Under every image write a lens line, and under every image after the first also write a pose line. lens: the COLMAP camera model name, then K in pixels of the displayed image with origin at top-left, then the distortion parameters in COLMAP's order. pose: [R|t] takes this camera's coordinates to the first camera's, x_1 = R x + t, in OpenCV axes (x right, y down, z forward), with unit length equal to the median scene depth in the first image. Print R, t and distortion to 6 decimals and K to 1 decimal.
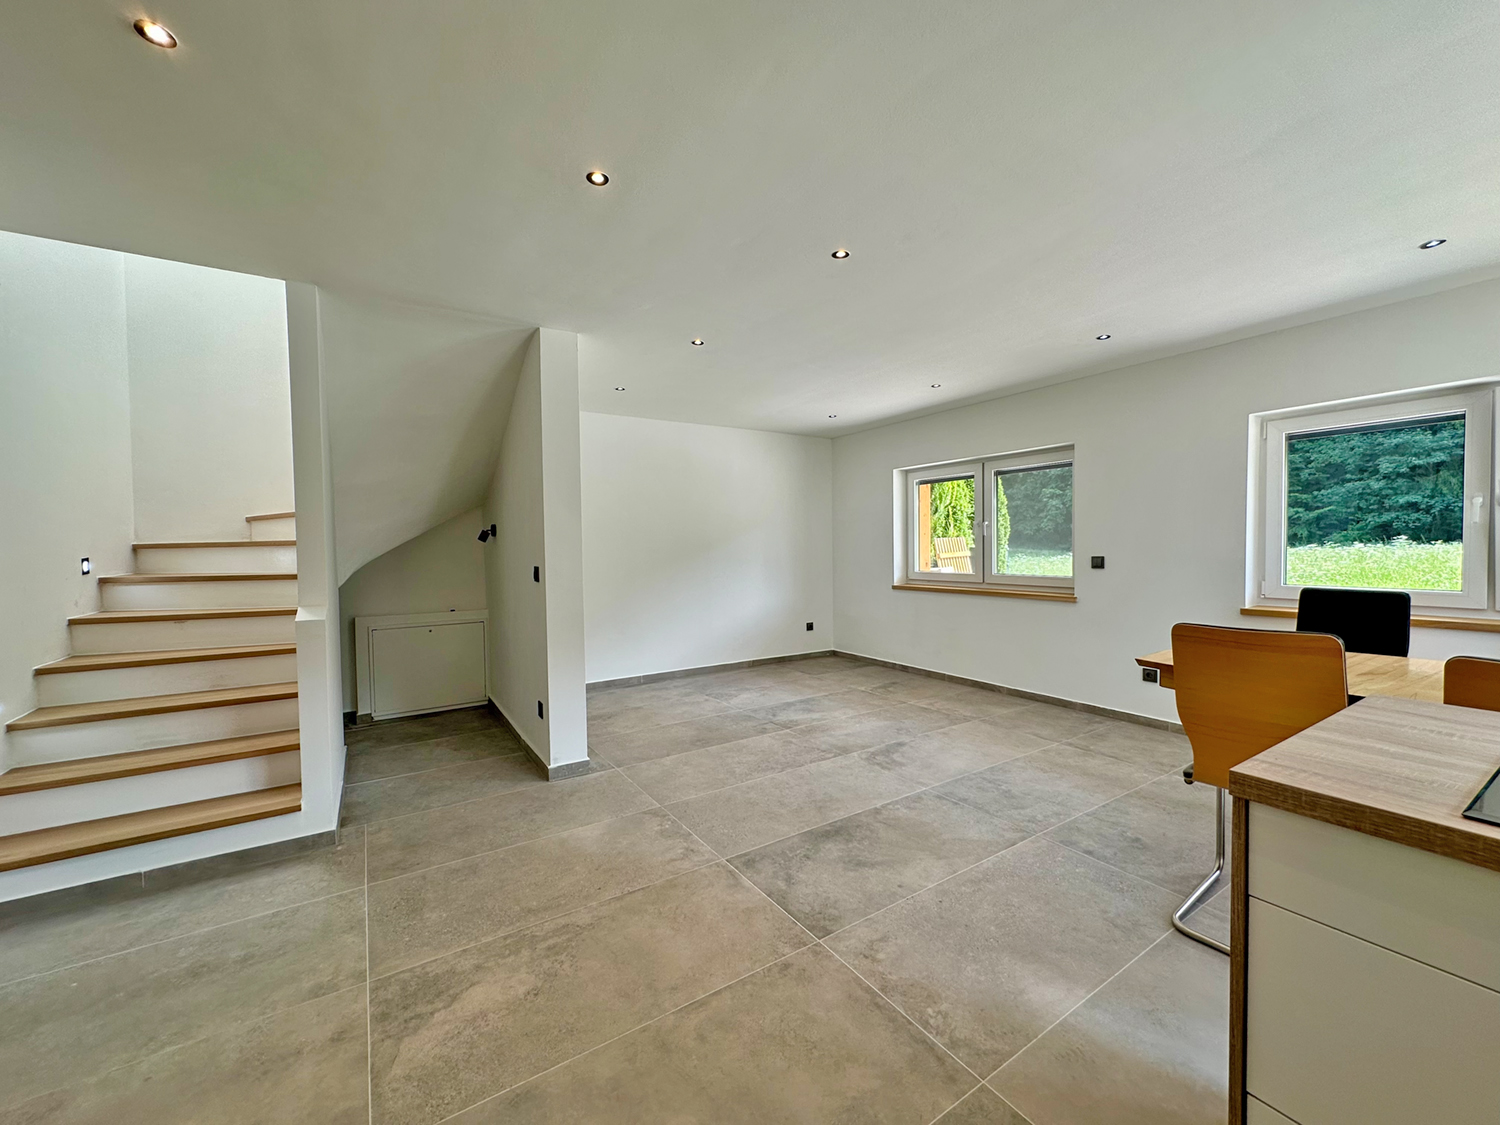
lens RADIAL K [[598.8, 0, 749.6], [0, 598.8, 561.6], [0, 0, 1]] dist [-0.001223, 0.000396]
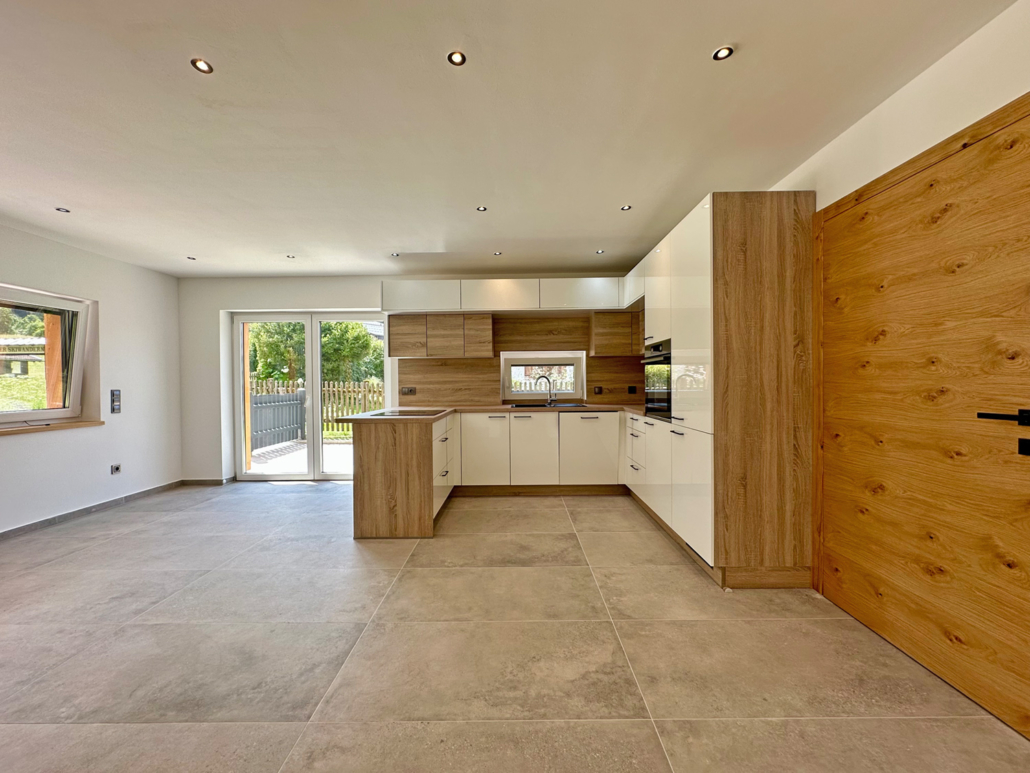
lens RADIAL K [[411.2, 0, 513.7], [0, 411.2, 387.3], [0, 0, 1]] dist [-0.001223, 0.000396]
pose [[-0.837243, 0.014871, 0.546629, -0.781055], [0.036604, 0.998912, 0.028890, 0.003246], [-0.545605, 0.044197, -0.836876, 1.634503]]
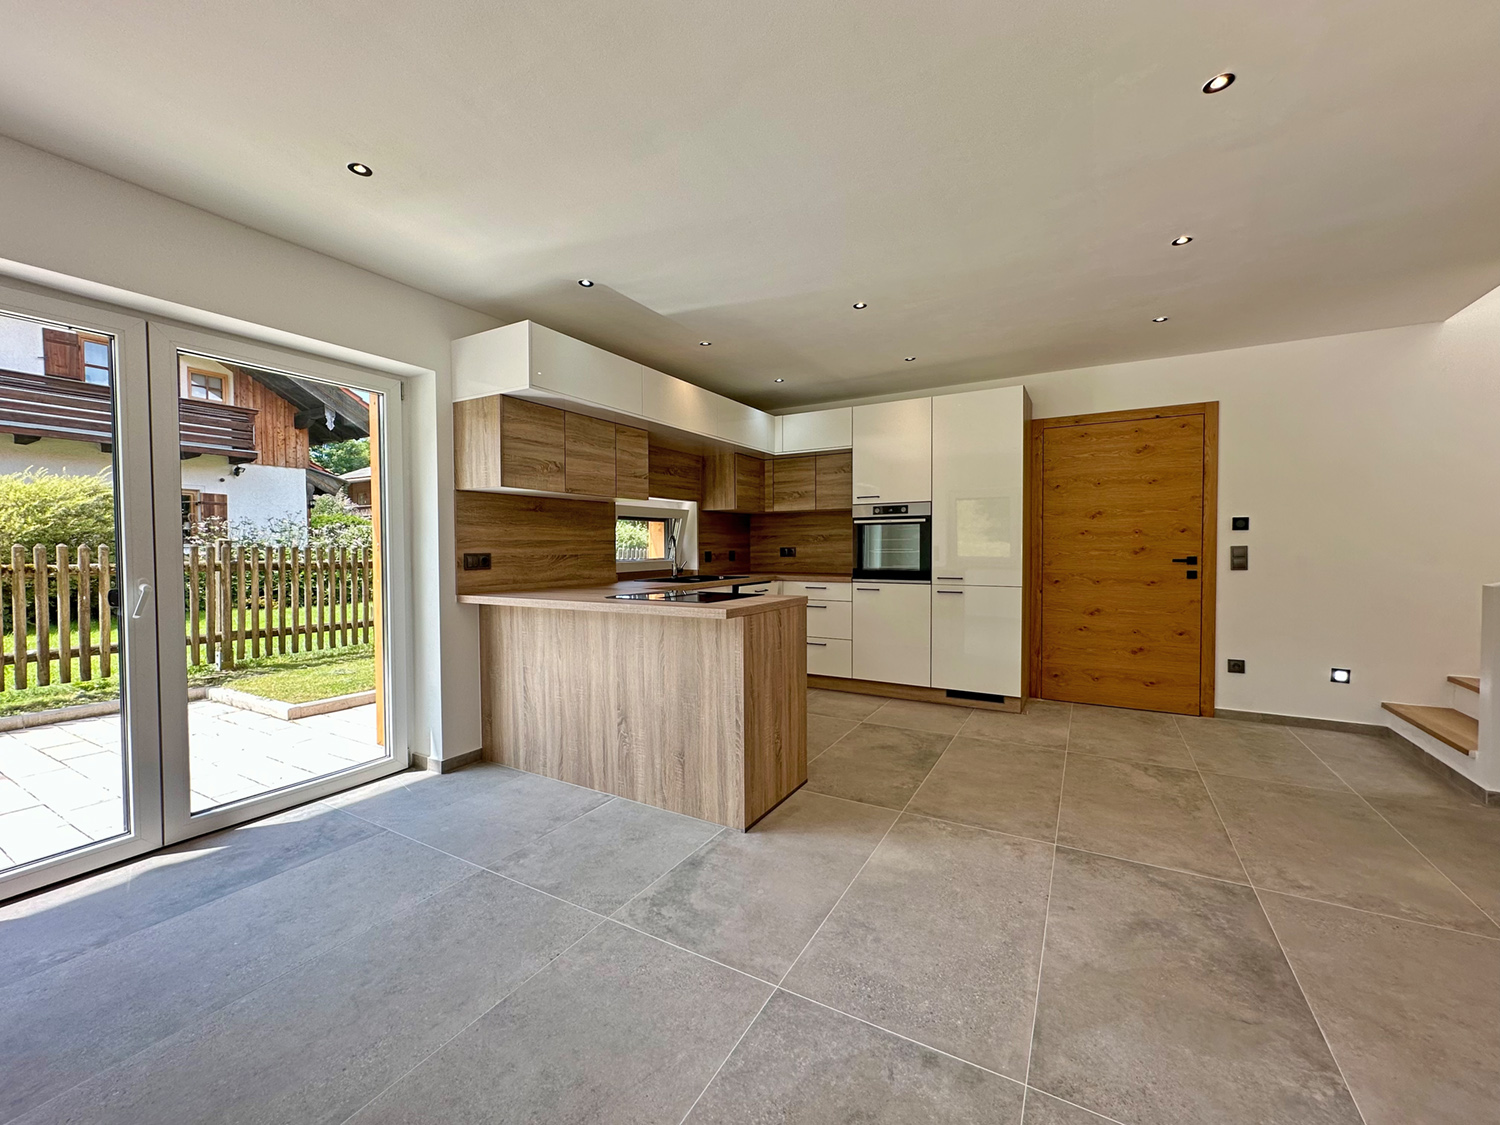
lens RADIAL K [[598.8, 0, 749.0], [0, 598.8, 564.1], [0, 0, 1]] dist [-0.001223, 0.000396]
pose [[-0.889360, 0.032191, -0.456073, 1.194315], [0.004626, 0.998101, 0.061428, -0.017123], [0.457185, 0.052522, -0.887820, 1.740369]]
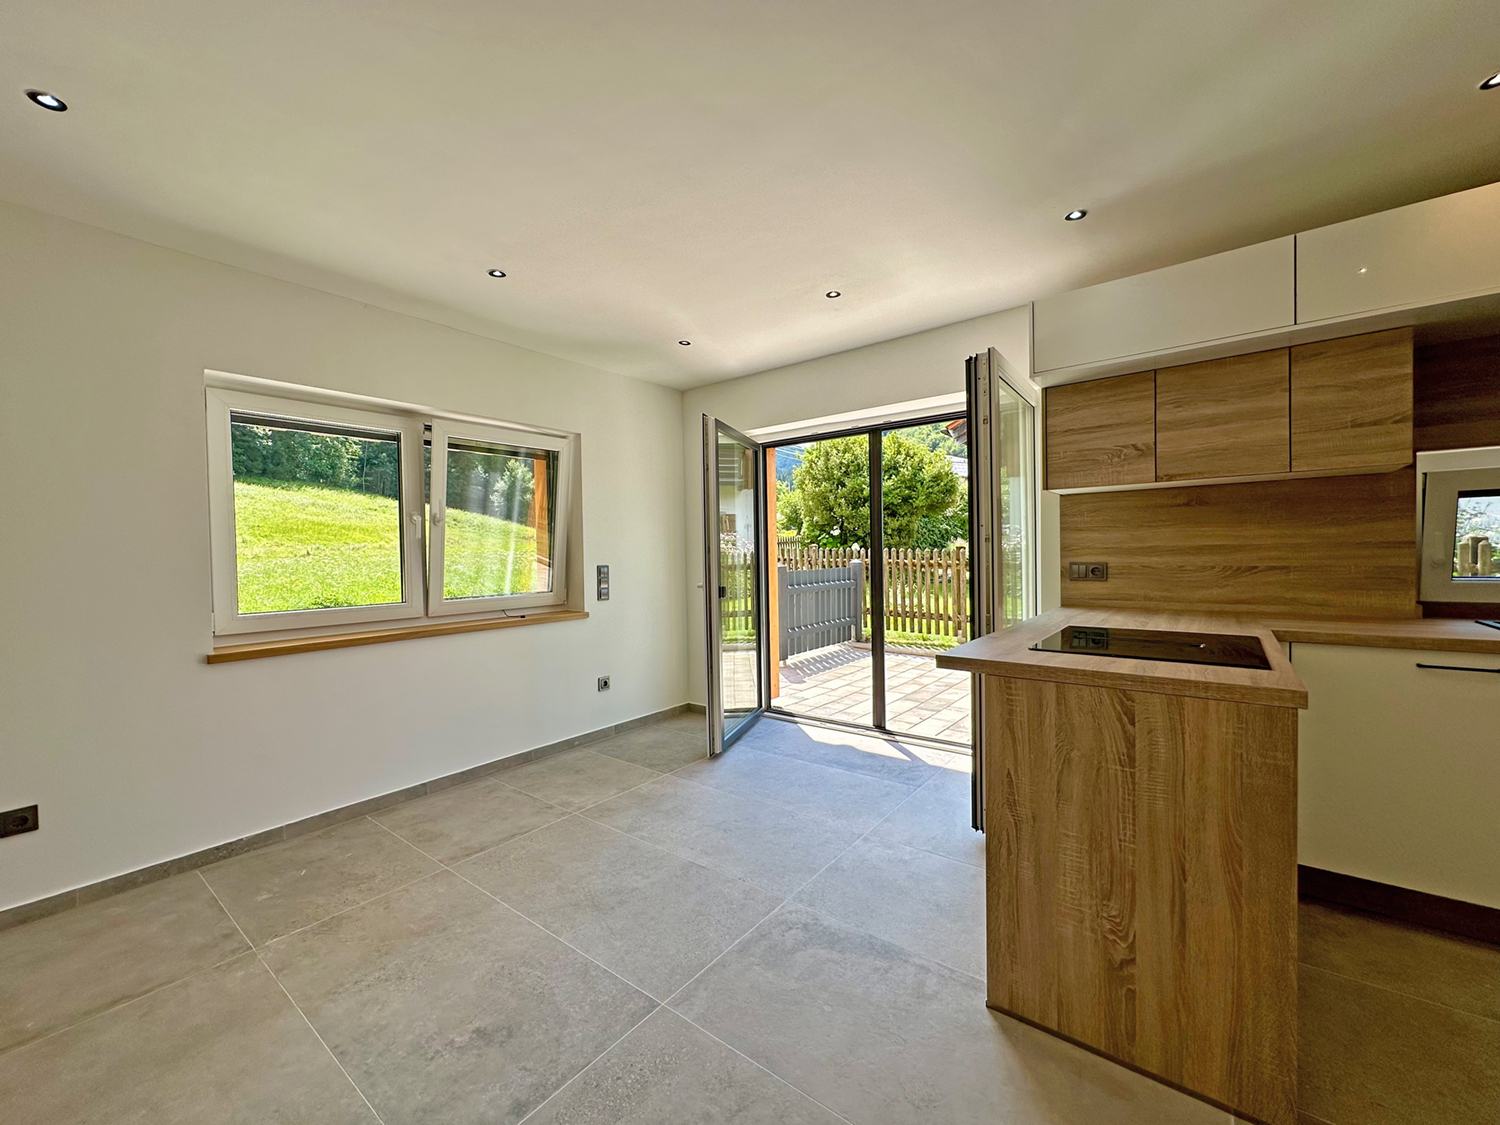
lens RADIAL K [[598.8, 0, 750.5], [0, 598.8, 563.1], [0, 0, 1]] dist [-0.001223, 0.000396]
pose [[-0.332618, 0.002912, 0.943057, -0.021651], [0.048656, 0.998716, 0.014077, -0.008475], [-0.941806, 0.050567, -0.332333, 1.193716]]
